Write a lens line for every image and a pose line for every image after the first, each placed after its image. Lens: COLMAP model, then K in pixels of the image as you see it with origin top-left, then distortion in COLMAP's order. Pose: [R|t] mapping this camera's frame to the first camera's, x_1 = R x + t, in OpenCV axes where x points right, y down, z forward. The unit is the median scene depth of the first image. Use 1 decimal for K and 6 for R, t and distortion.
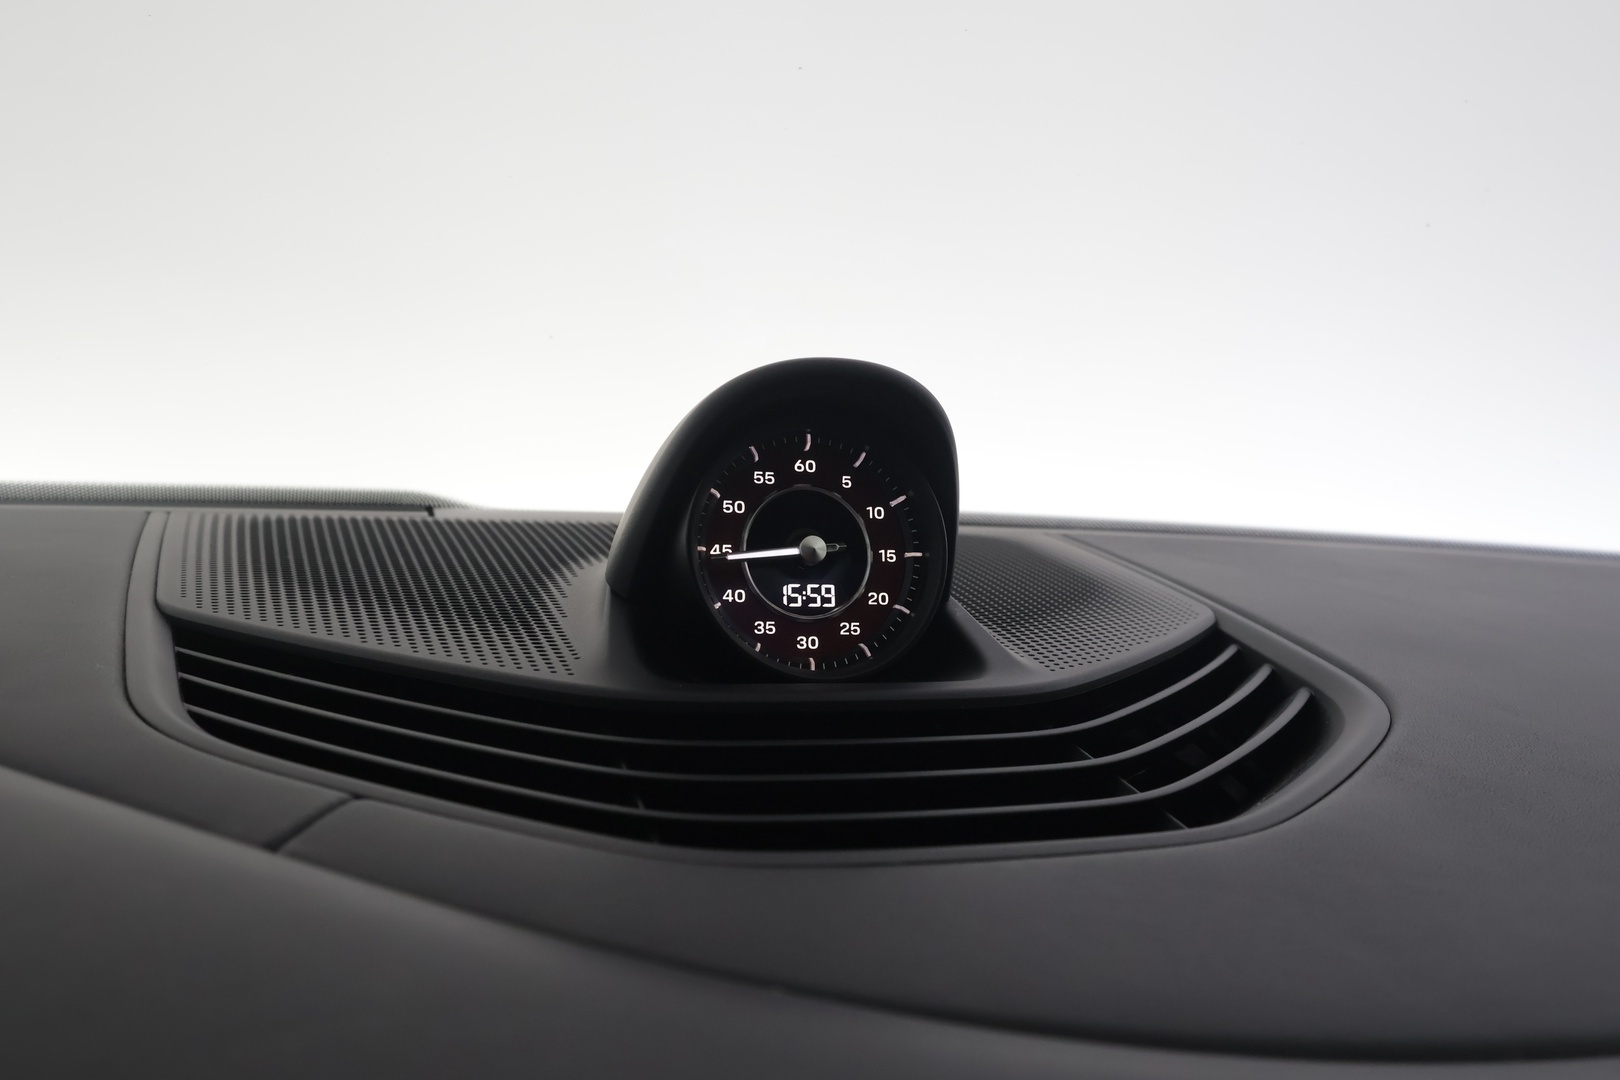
lens RADIAL K [[1276.5, 0, 810.0], [0, 1276.5, 540.0], [0, 0, 1]] dist [0.003369, 0.000681]
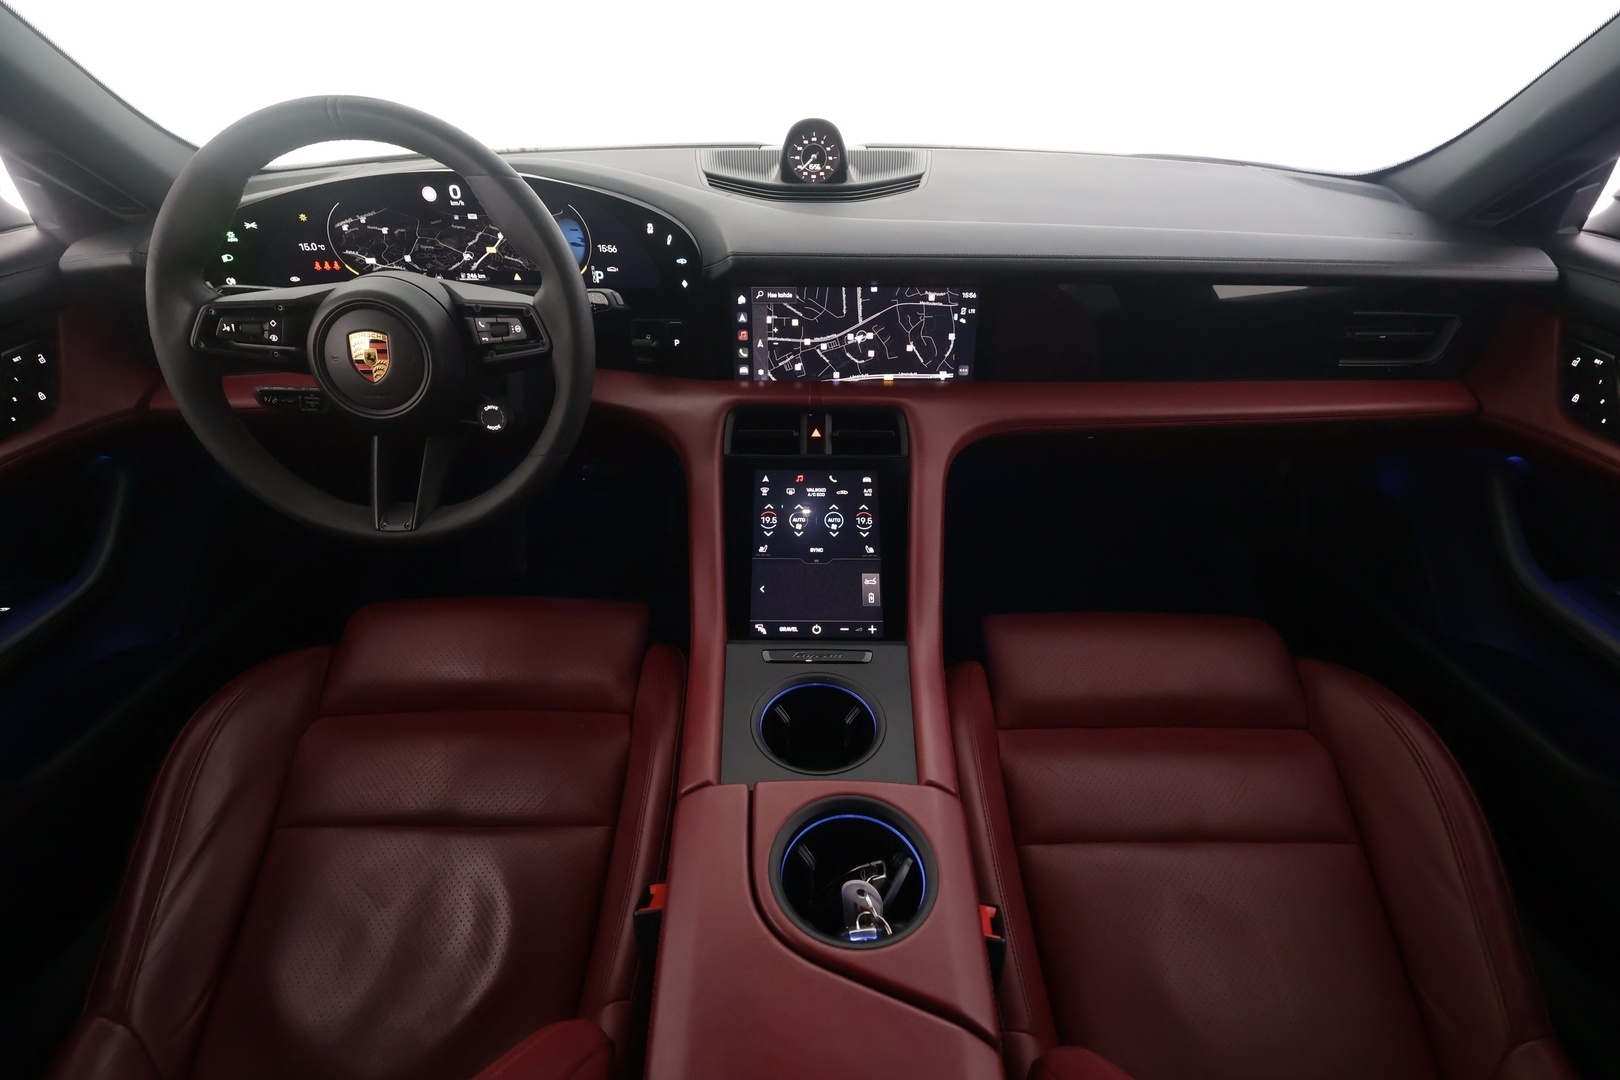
lens RADIAL K [[762.1, 0, 807.2], [0, 762.1, 540.0], [0, 0, 1]] dist [0.002583, 0.001359]
pose [[0.946794, 0.128481, -0.295082, 1.102096], [0.013141, 0.900664, 0.434318, 0.063379], [0.321571, -0.415087, 0.851055, -2.340934]]
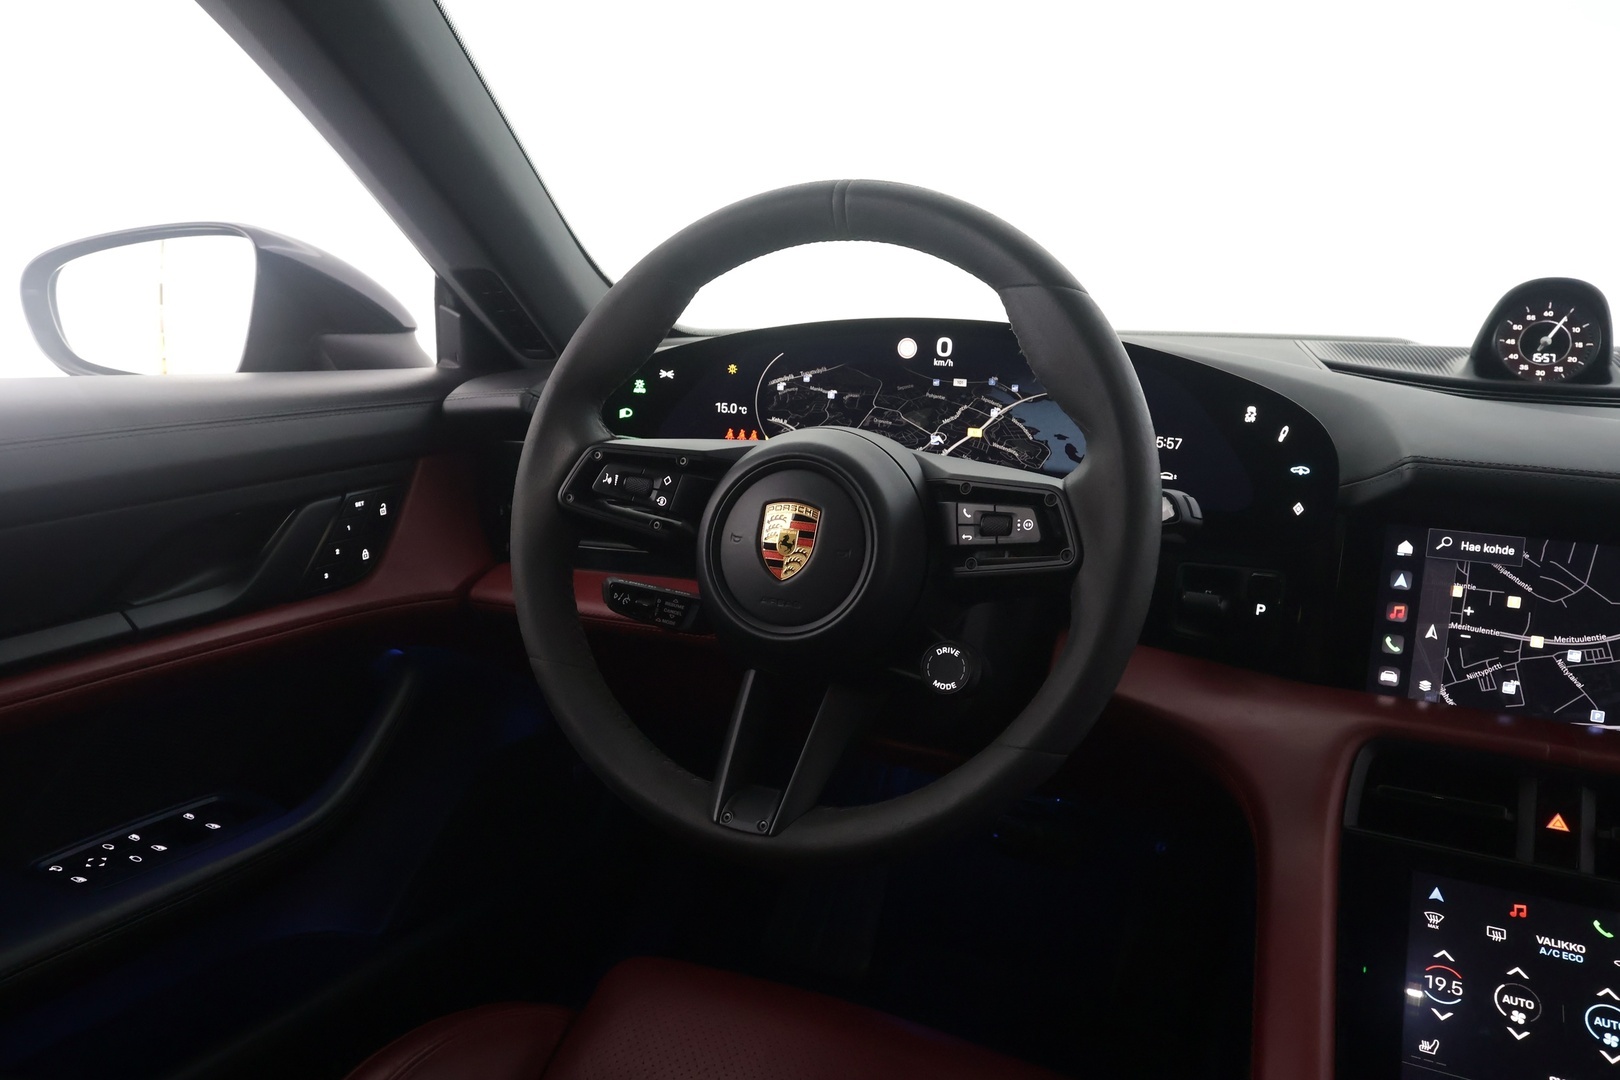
lens RADIAL K [[1174.2, 0, 811.4], [0, 1174.2, 545.7], [0, 0, 1]] dist [0.000599, 0.004865]
pose [[0.726010, 0.114040, -0.678163, 0.665035], [-0.064144, 0.993085, 0.098328, 0.317469], [0.684687, -0.027887, 0.728304, -2.162706]]
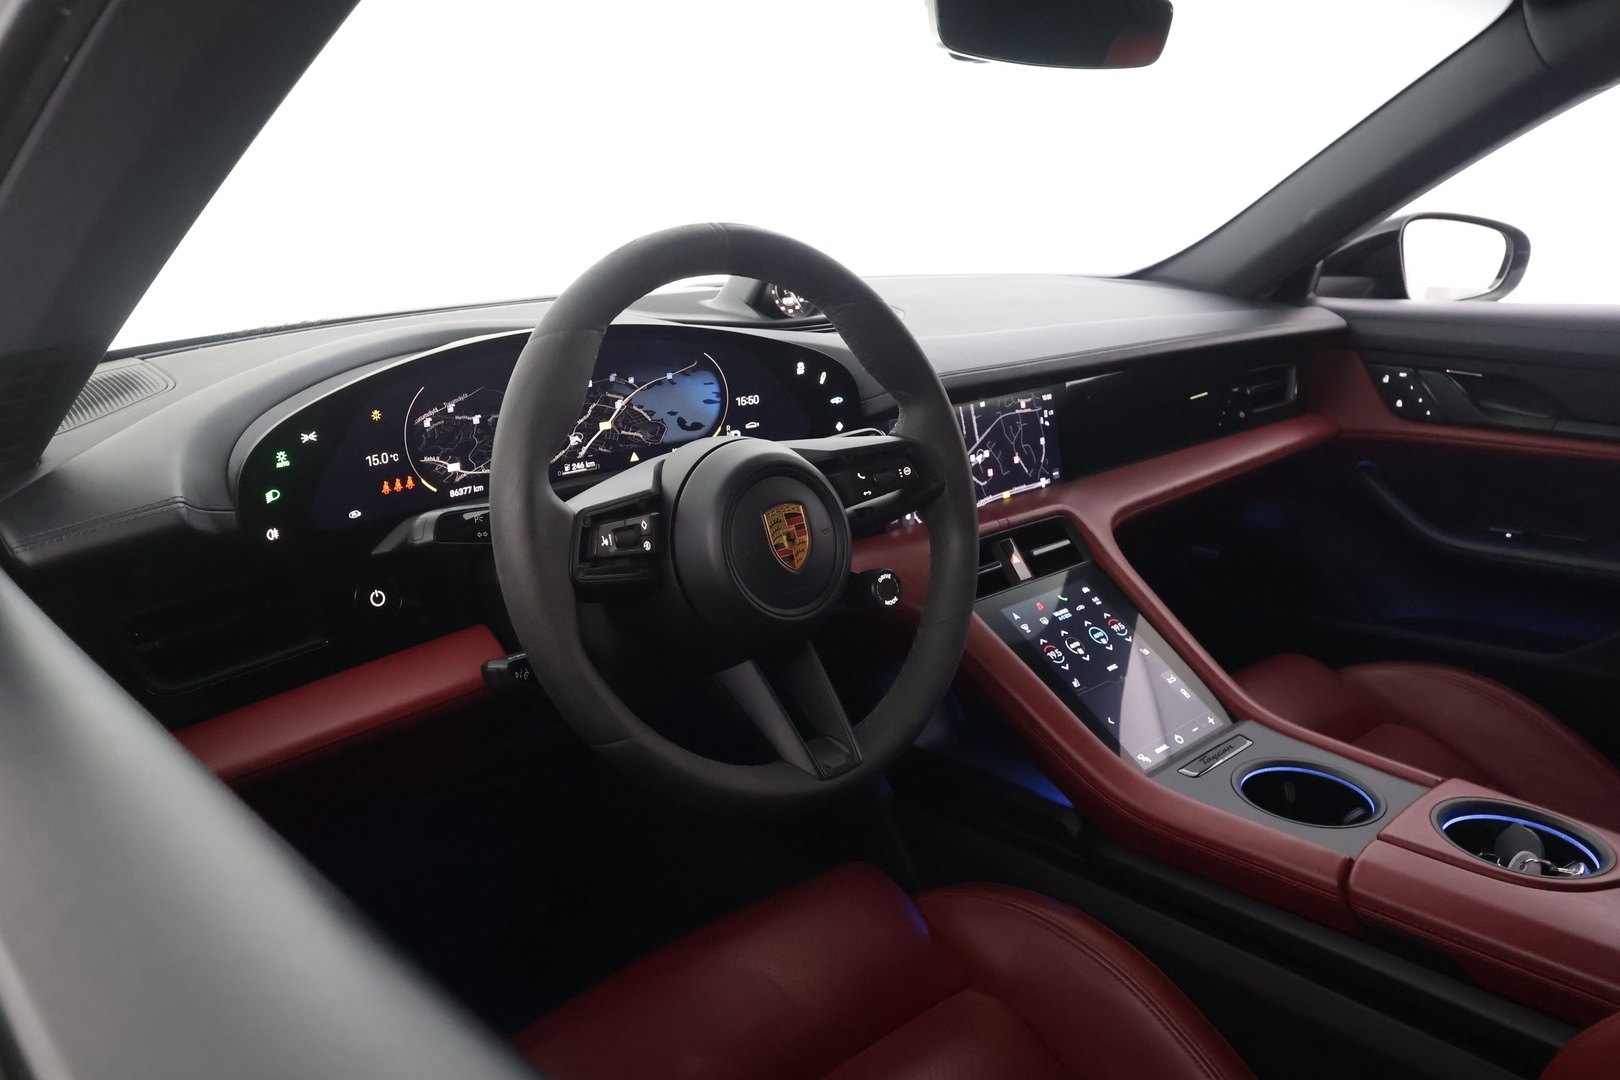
lens RADIAL K [[1174.2, 0, 811.4], [0, 1174.2, 545.7], [0, 0, 1]] dist [0.000599, 0.004865]
pose [[0.913632, -0.180849, 0.364103, -1.591084], [0.109782, 0.972085, 0.207359, 0.033489], [-0.391440, -0.149478, 0.907982, -2.917816]]
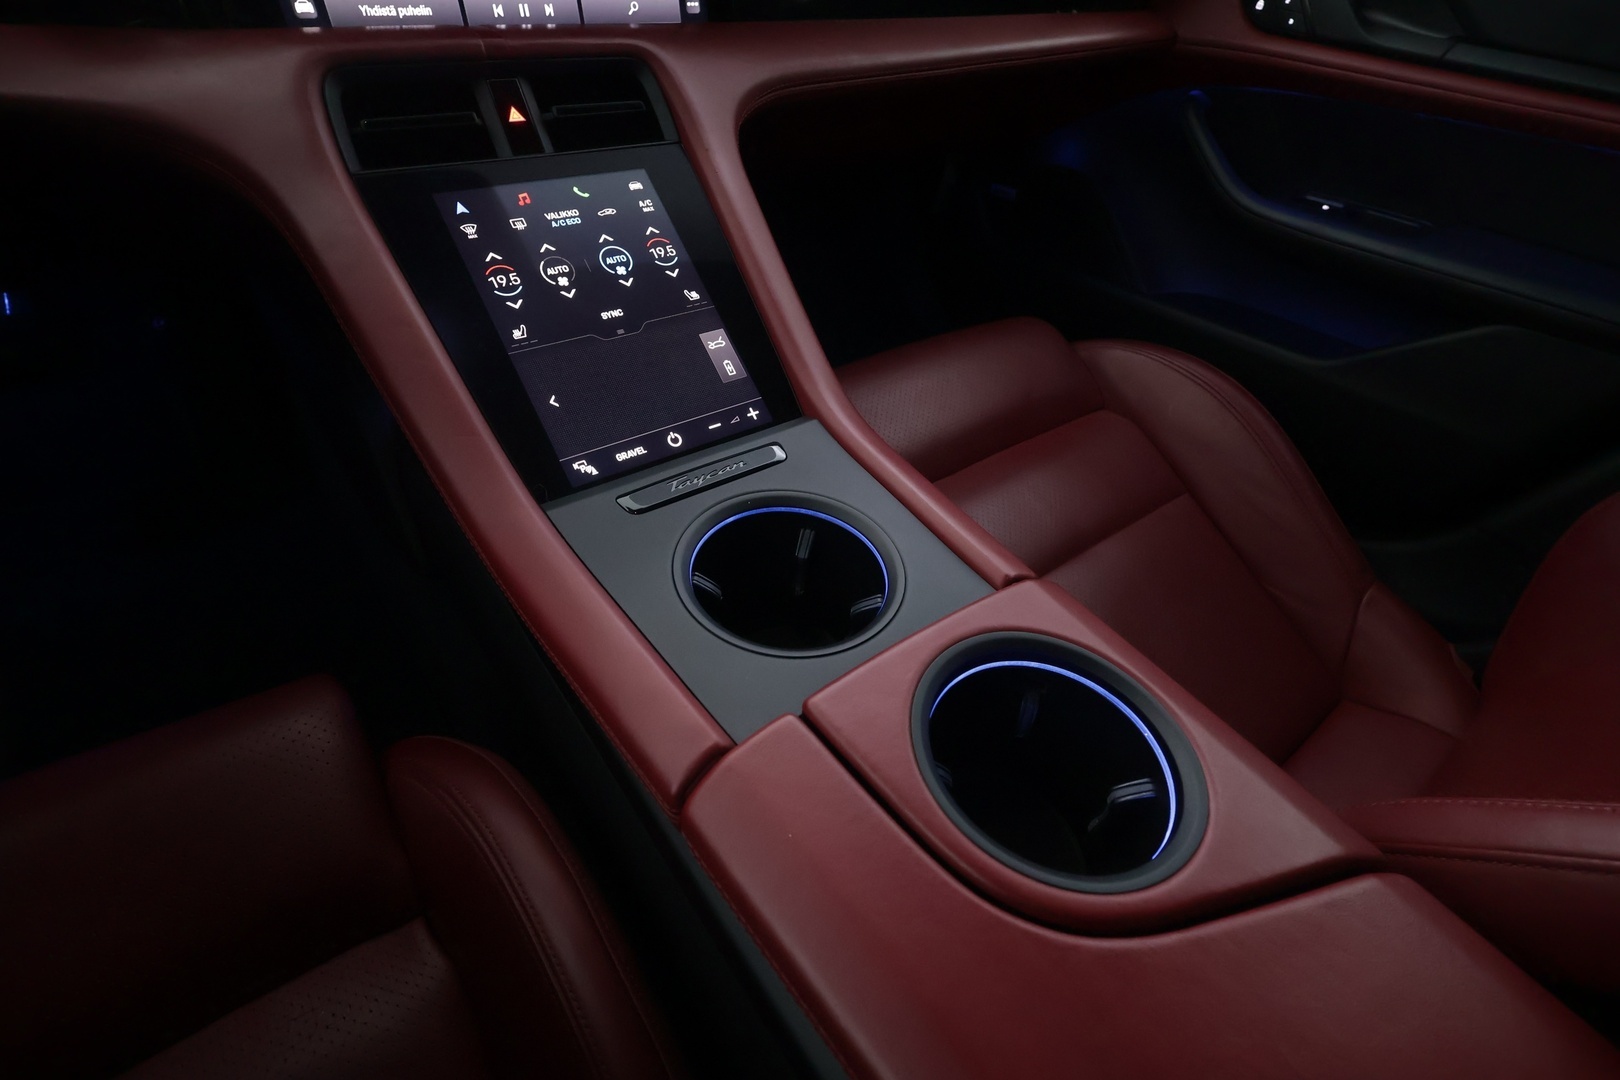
lens RADIAL K [[757.3, 0, 815.3], [0, 757.3, 534.4], [0, 0, 1]] dist [0.001080, 0.000400]
pose [[0.948426, -0.190851, 0.253110, 0.315658], [-0.000643, 0.797294, 0.603590, 0.651819], [-0.316999, -0.572623, 0.756052, -1.650996]]
